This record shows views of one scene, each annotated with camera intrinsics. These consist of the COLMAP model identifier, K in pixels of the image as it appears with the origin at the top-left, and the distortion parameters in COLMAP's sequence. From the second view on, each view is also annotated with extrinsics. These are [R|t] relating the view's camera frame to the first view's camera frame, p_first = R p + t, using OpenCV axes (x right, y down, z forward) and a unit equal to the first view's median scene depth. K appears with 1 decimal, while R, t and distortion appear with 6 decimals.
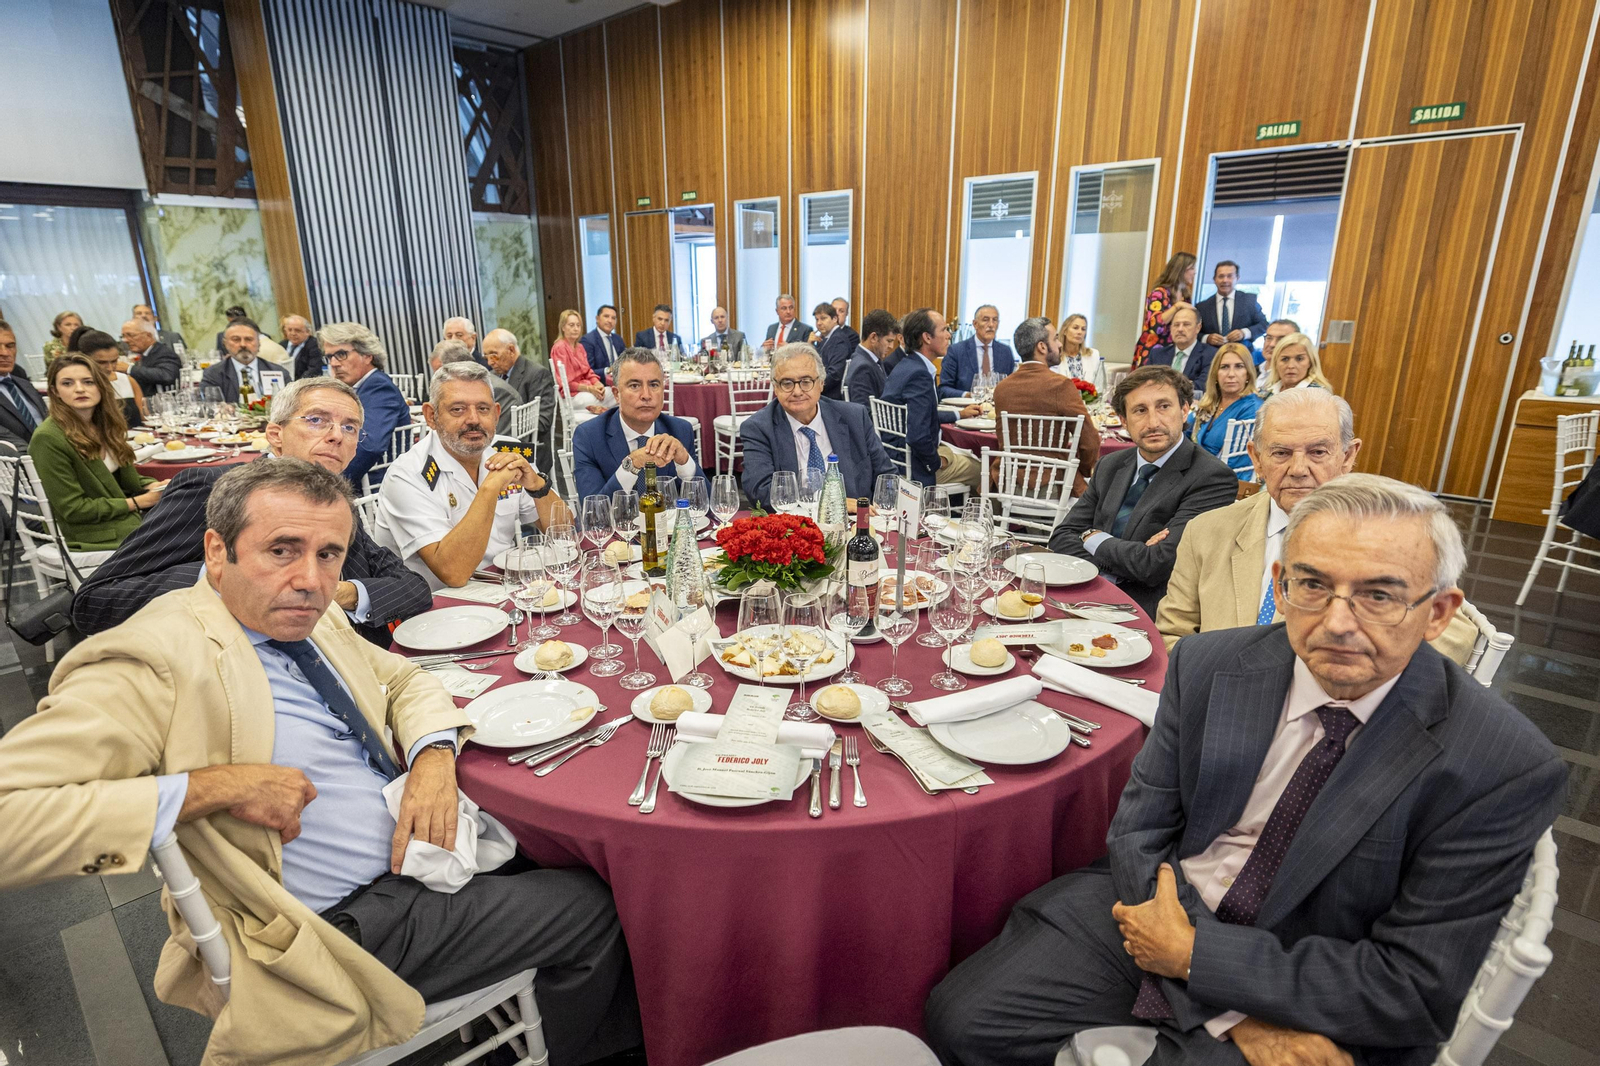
lens RADIAL K [[847.8, 0, 814.1], [0, 847.8, 544.0], [0, 0, 1]] dist [0.000605, 0.000311]
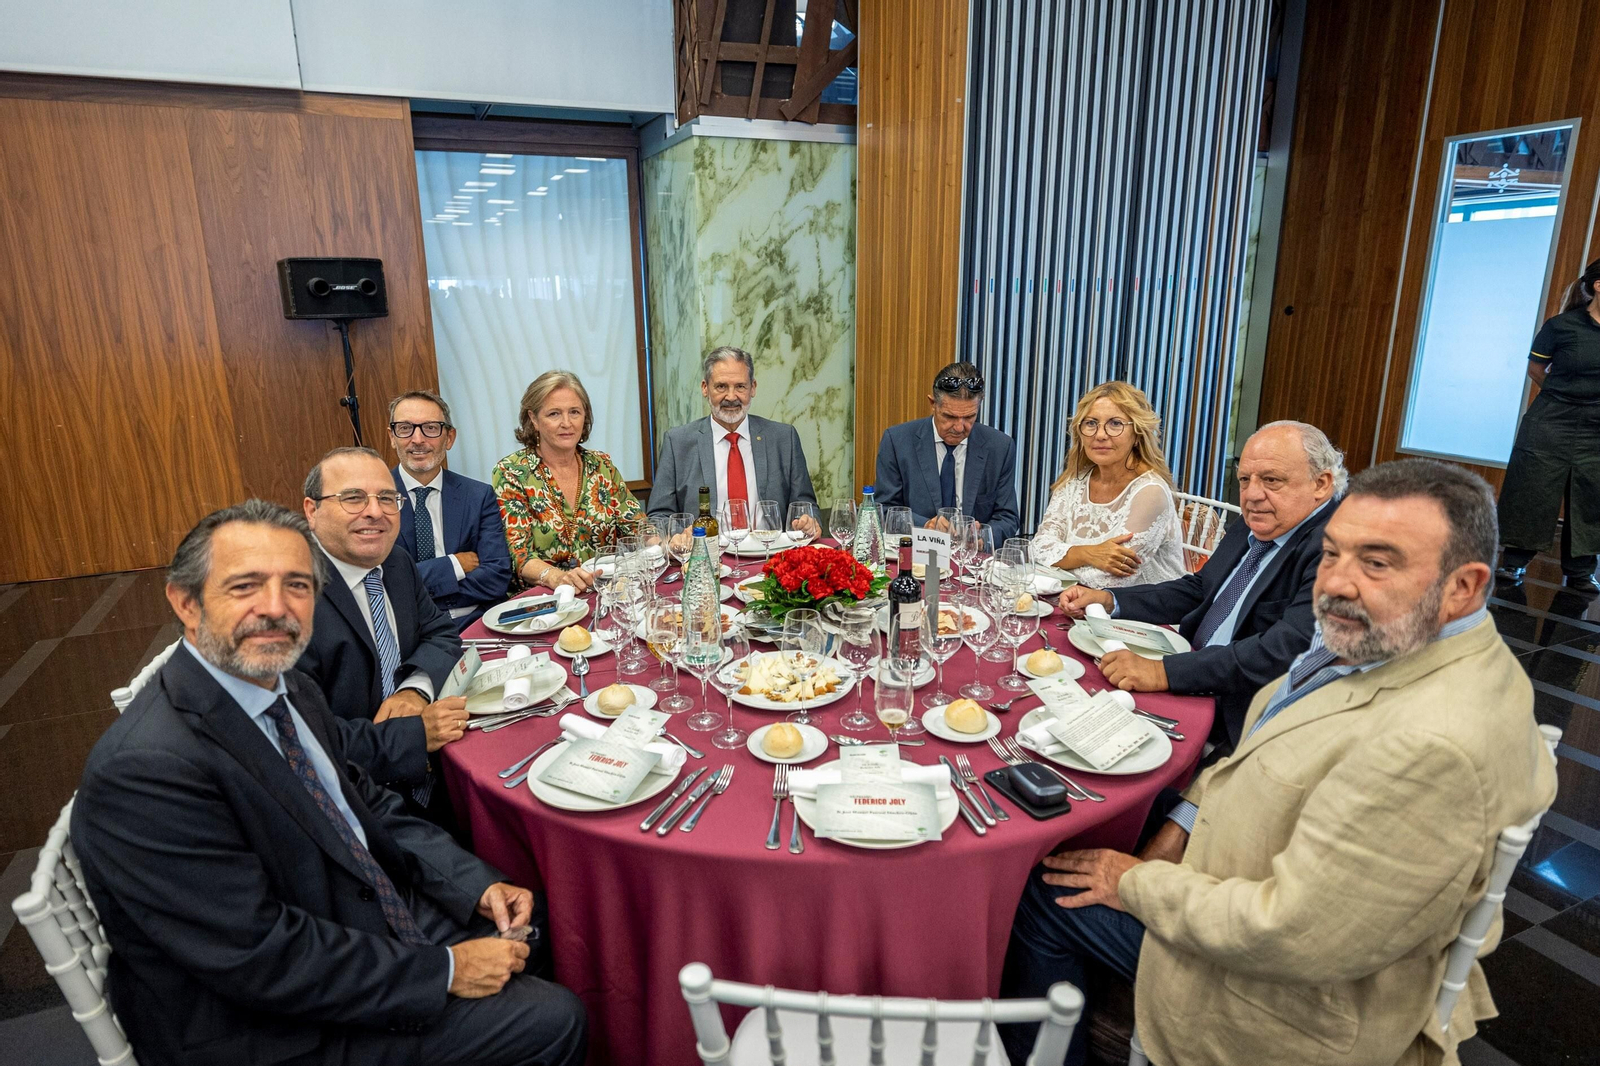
lens RADIAL K [[934.7, 0, 800.2], [0, 934.7, 520.1], [0, 0, 1]] dist [0.008244, -0.000315]
pose [[0.922921, 0.091270, -0.374013, -0.464129], [-0.106880, 0.994047, -0.021163, -0.159586], [0.369855, 0.059507, 0.927182, 0.494687]]
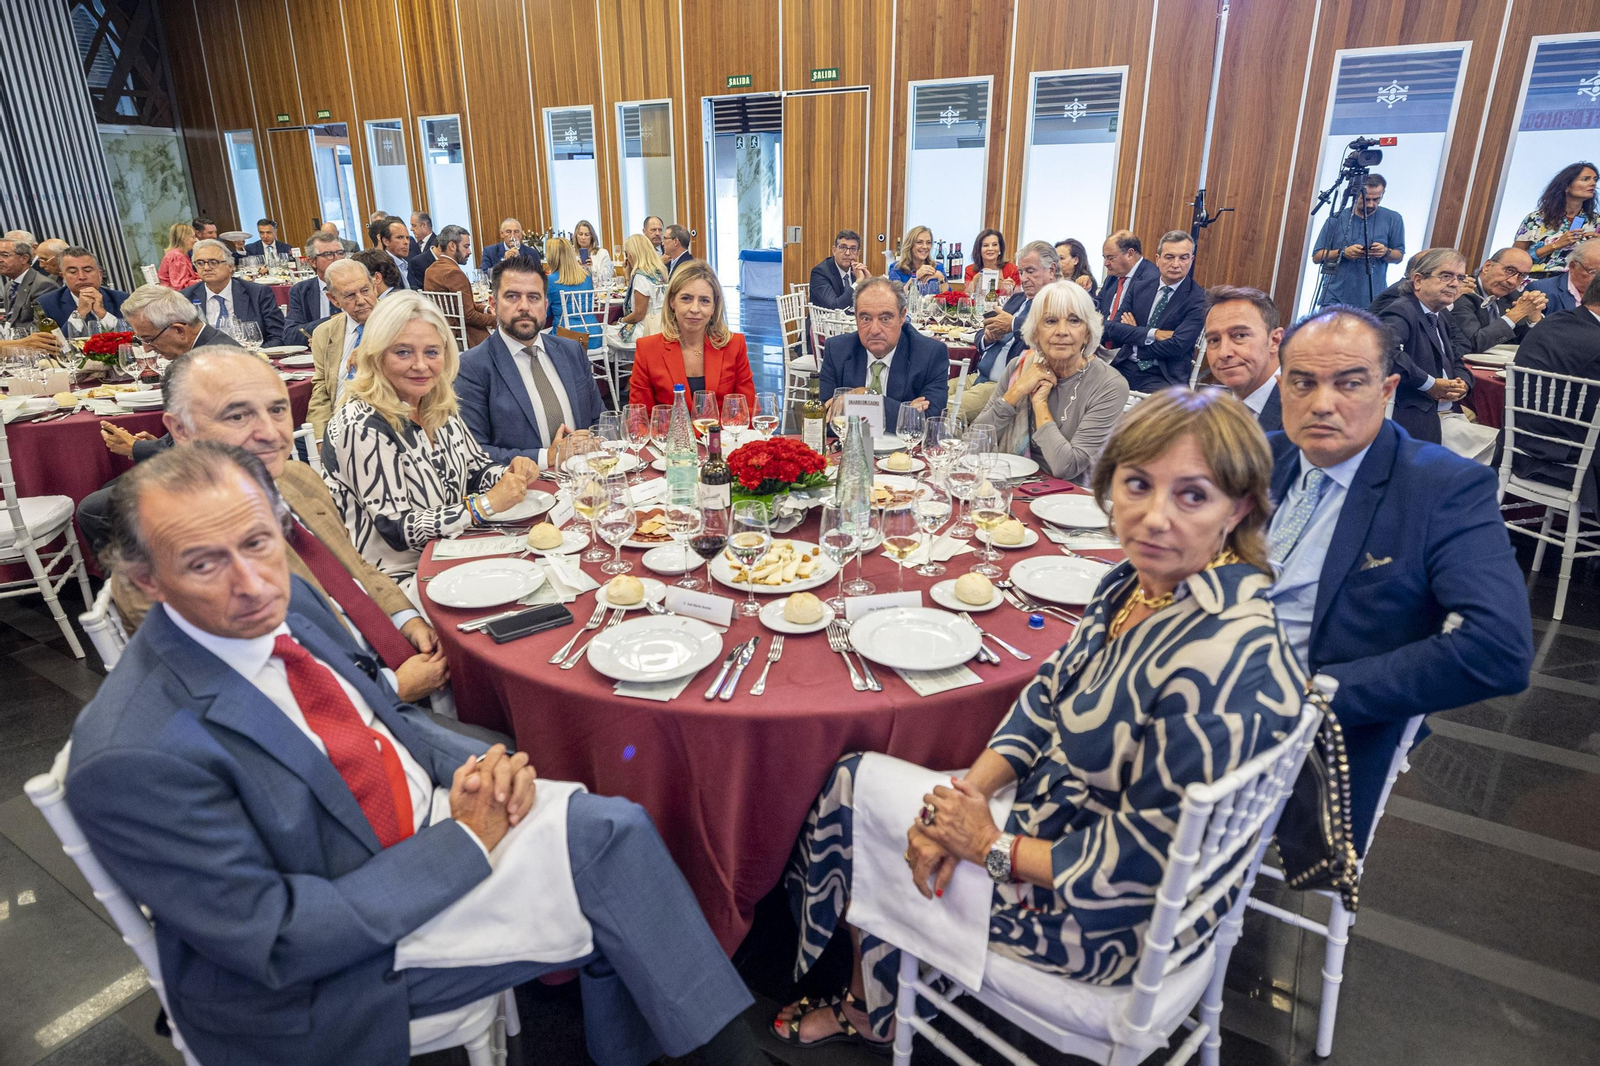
lens RADIAL K [[934.7, 0, 786.0], [0, 934.7, 525.8], [0, 0, 1]] dist [0.008244, -0.000315]
pose [[0.983172, -0.058668, 0.173006, 0.193215], [0.052365, 0.997795, 0.040781, 0.088758], [-0.175017, -0.031035, 0.984076, -0.281506]]
